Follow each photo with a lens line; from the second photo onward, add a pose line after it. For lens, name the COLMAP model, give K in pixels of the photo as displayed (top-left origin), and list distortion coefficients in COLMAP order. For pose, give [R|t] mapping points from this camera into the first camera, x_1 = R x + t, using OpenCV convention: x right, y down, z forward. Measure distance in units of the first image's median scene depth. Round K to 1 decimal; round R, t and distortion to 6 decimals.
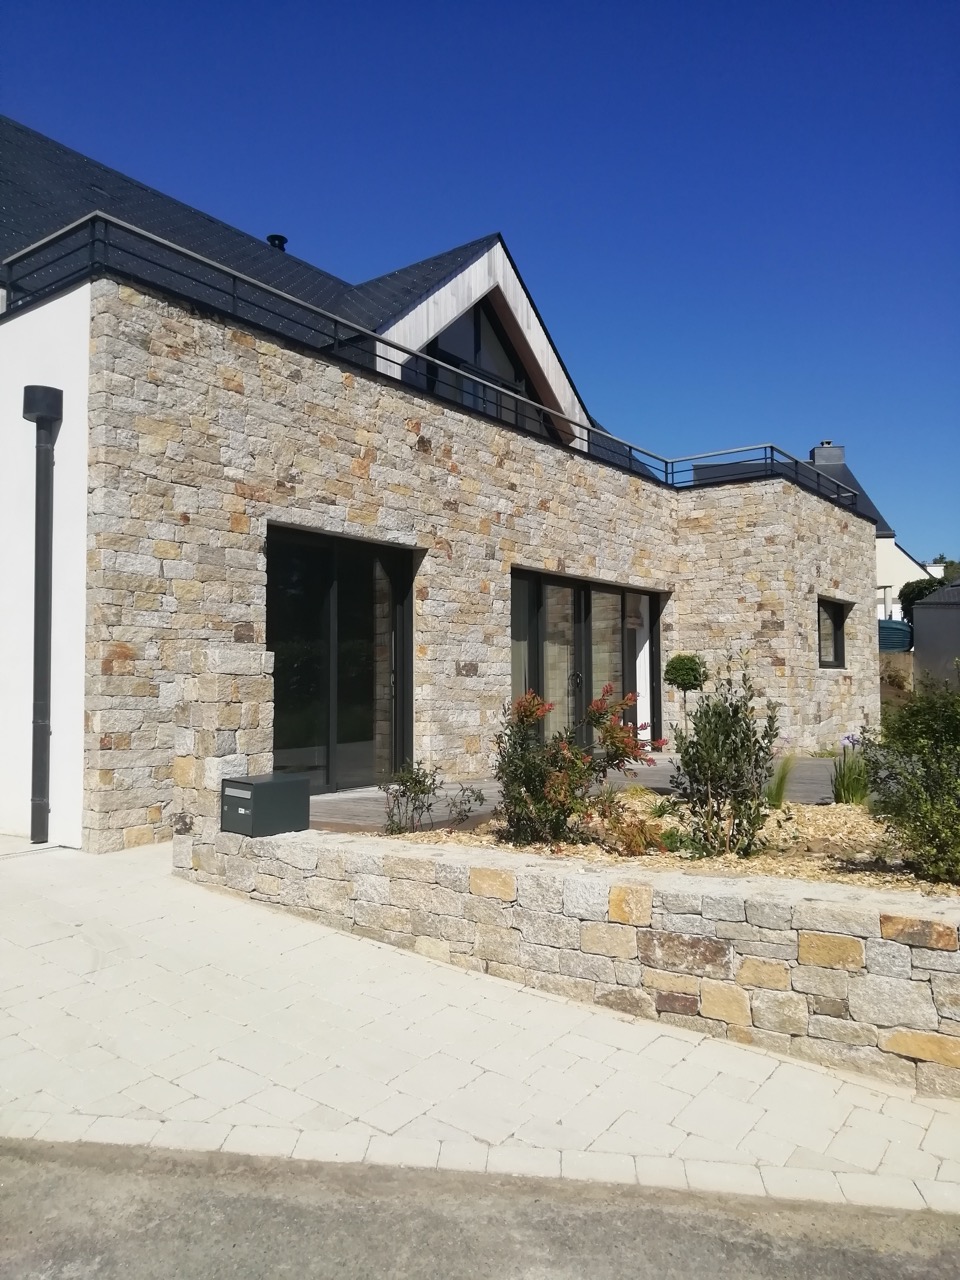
lens RADIAL K [[945.2, 0, 467.4], [0, 945.2, 636.9], [0, 0, 1]] dist [0.003763, -0.002344]
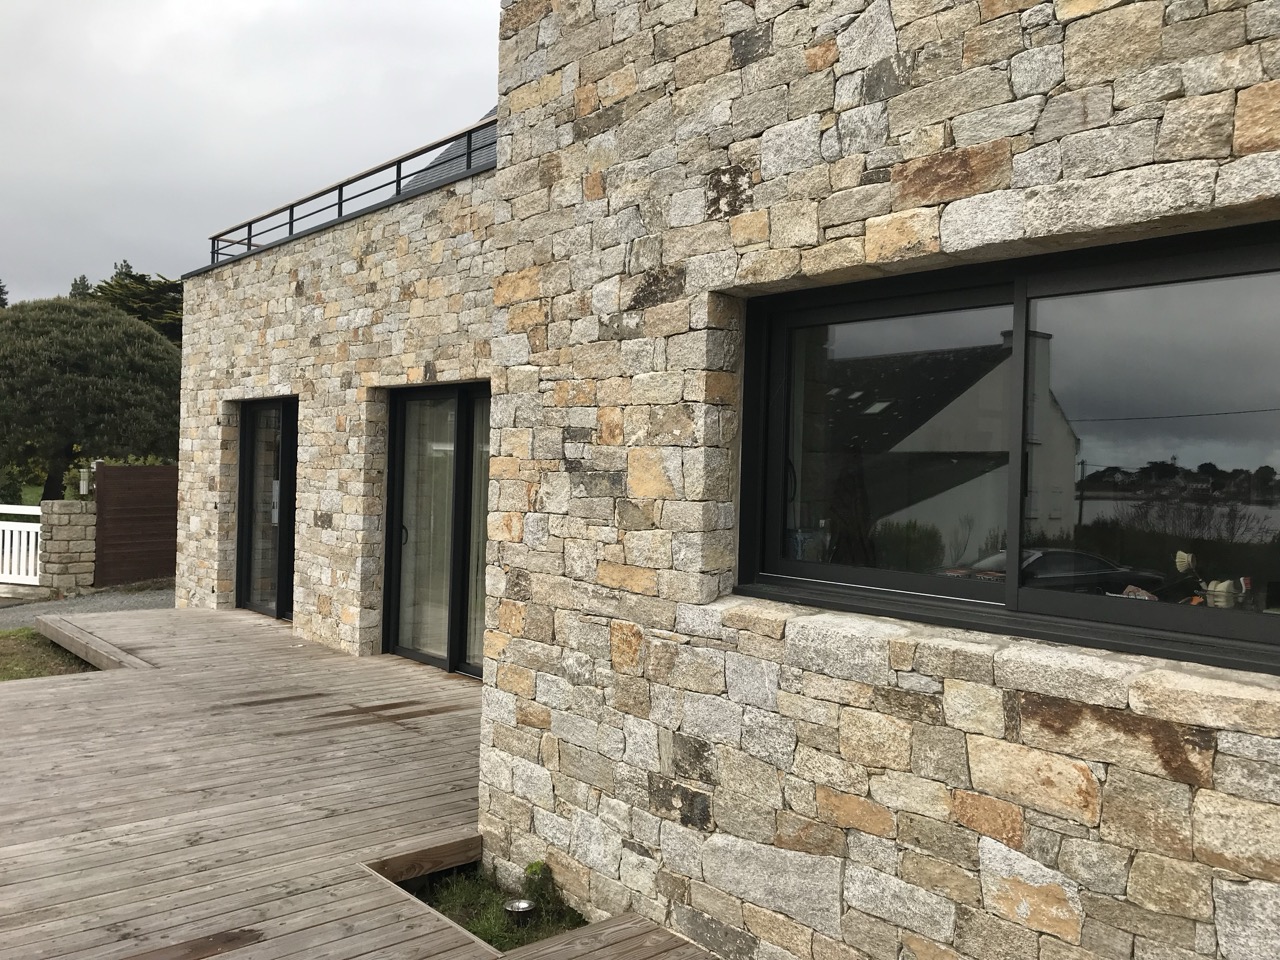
lens RADIAL K [[1045.9, 0, 640.6], [0, 1045.9, 472.5], [0, 0, 1]] dist [0.015357, -0.008859]
pose [[-0.189930, 0.002171, -0.981795, 0.676949], [0.028418, 0.999591, -0.003287, 0.000908], [0.981386, -0.028525, -0.189914, 1.099762]]
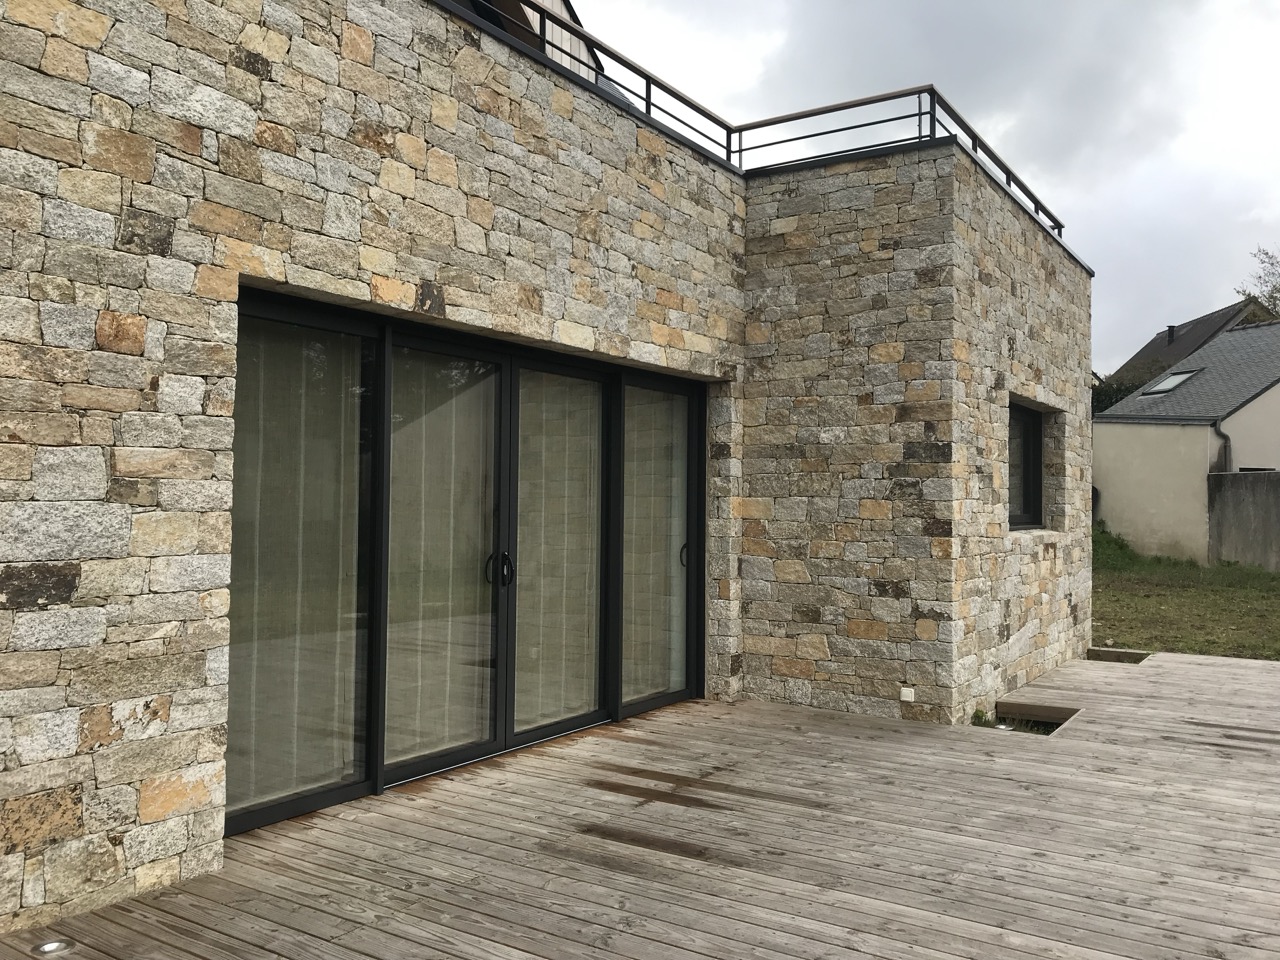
lens RADIAL K [[1045.9, 0, 645.1], [0, 1045.9, 475.4], [0, 0, 1]] dist [0.015357, -0.008859]
pose [[0.996751, 0.015500, 0.079033, 0.133932], [-0.017729, 0.999463, 0.027568, -0.012258], [-0.078564, -0.028880, 0.996491, 0.468160]]
